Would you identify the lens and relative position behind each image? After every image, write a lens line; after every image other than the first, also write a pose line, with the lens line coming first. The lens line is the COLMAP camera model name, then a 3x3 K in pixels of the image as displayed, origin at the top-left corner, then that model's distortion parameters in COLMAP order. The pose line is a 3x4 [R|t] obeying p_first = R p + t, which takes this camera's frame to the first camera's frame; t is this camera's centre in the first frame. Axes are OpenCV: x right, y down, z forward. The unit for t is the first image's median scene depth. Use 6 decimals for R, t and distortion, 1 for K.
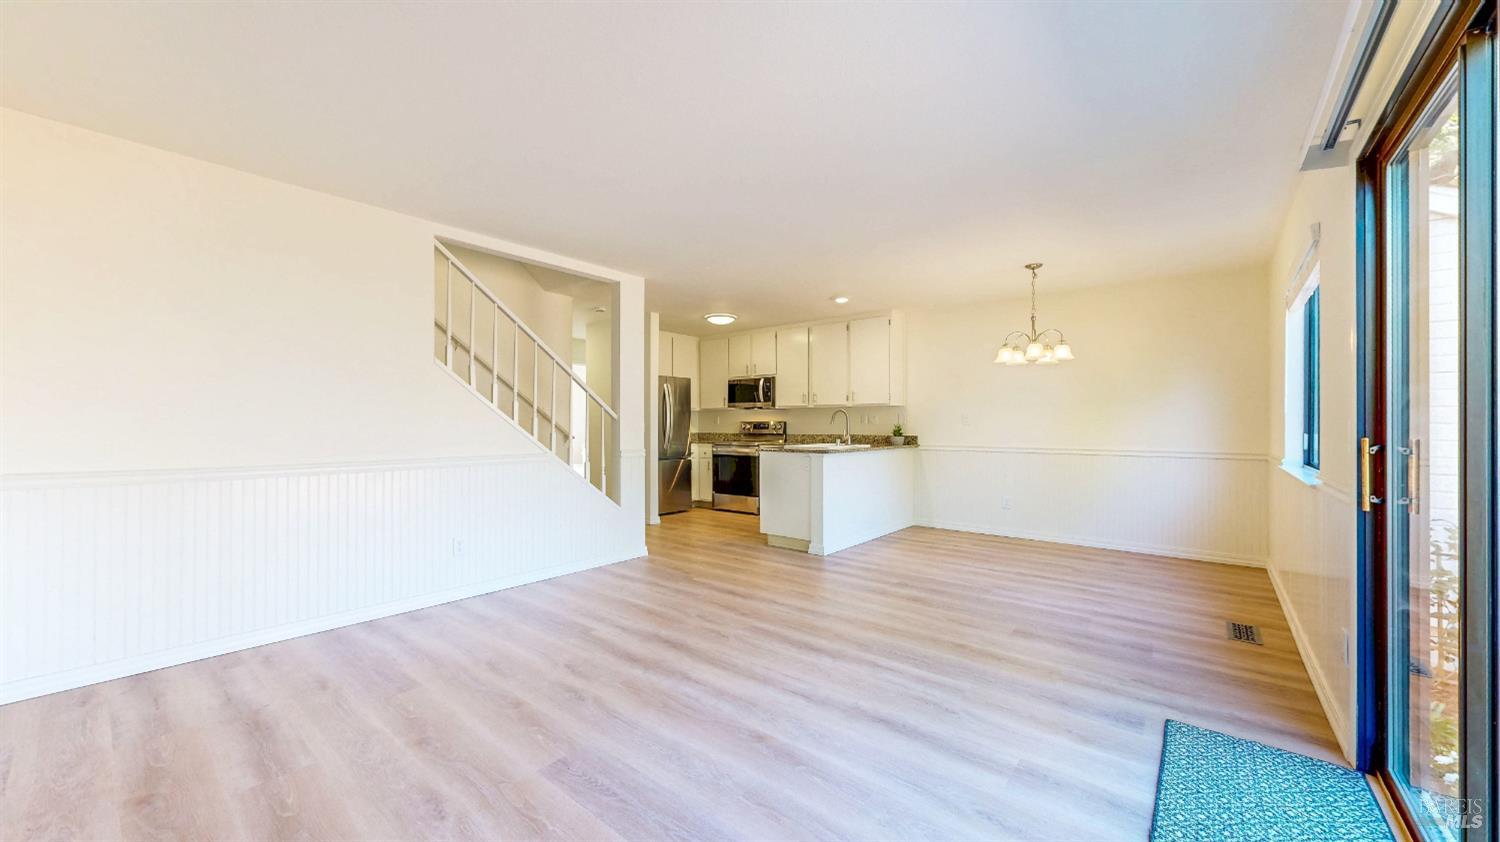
lens RADIAL K [[566.8, 0, 748.6], [0, 566.8, 421.4], [0, 0, 1]] dist [-0.002017, -0.000115]
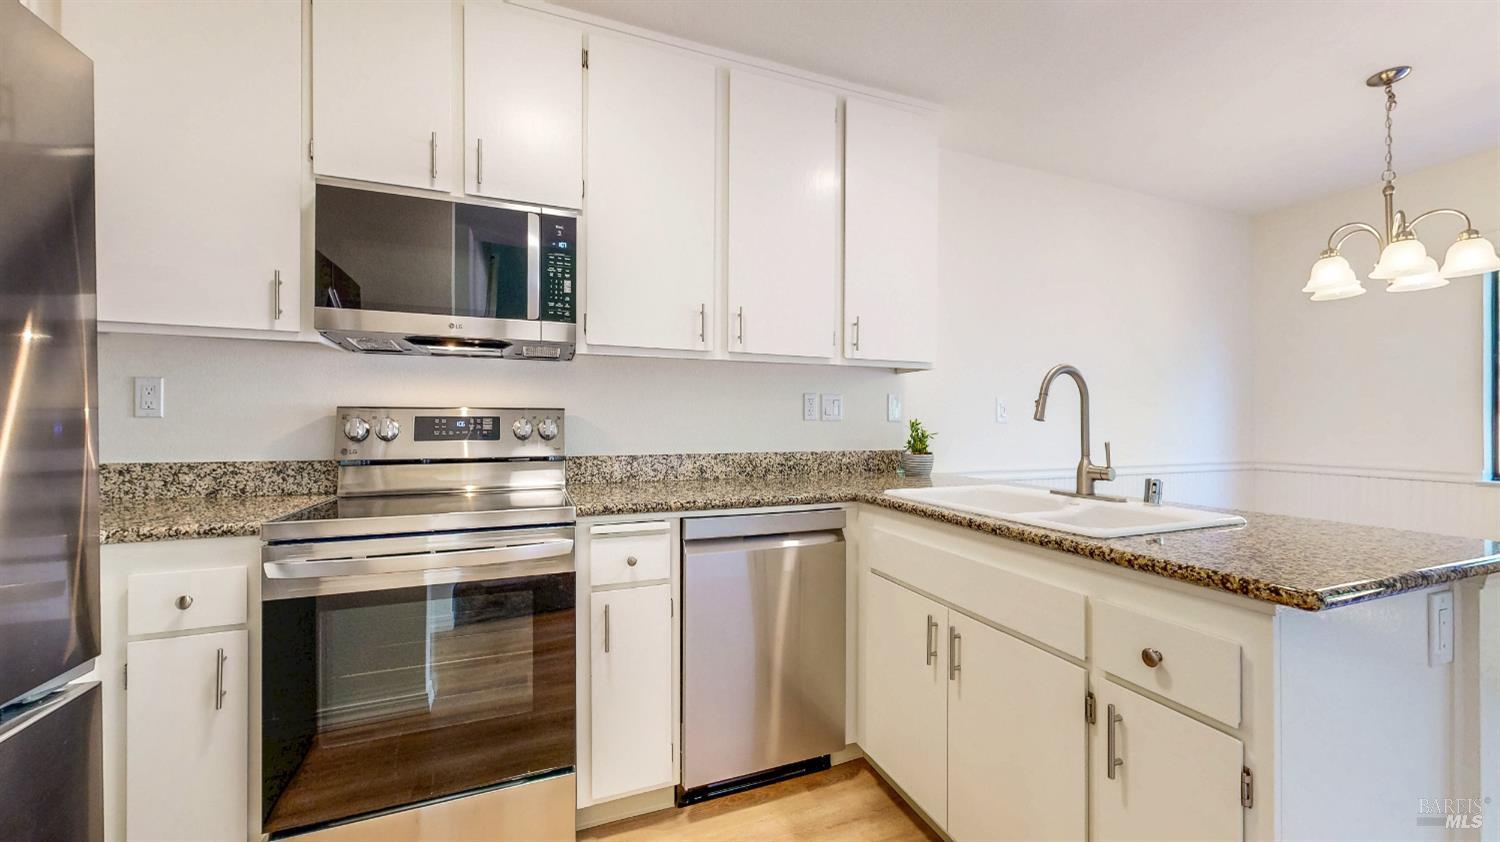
lens RADIAL K [[567.4, 0, 717.7], [0, 567.4, 421.5], [0, 0, 1]] dist [0.000762, 0.000182]
pose [[0.540747, -0.001585, 0.841184, -0.286697], [-0.001600, 0.999994, 0.002913, 0.013622], [-0.841184, -0.002921, 0.540741, 1.822849]]
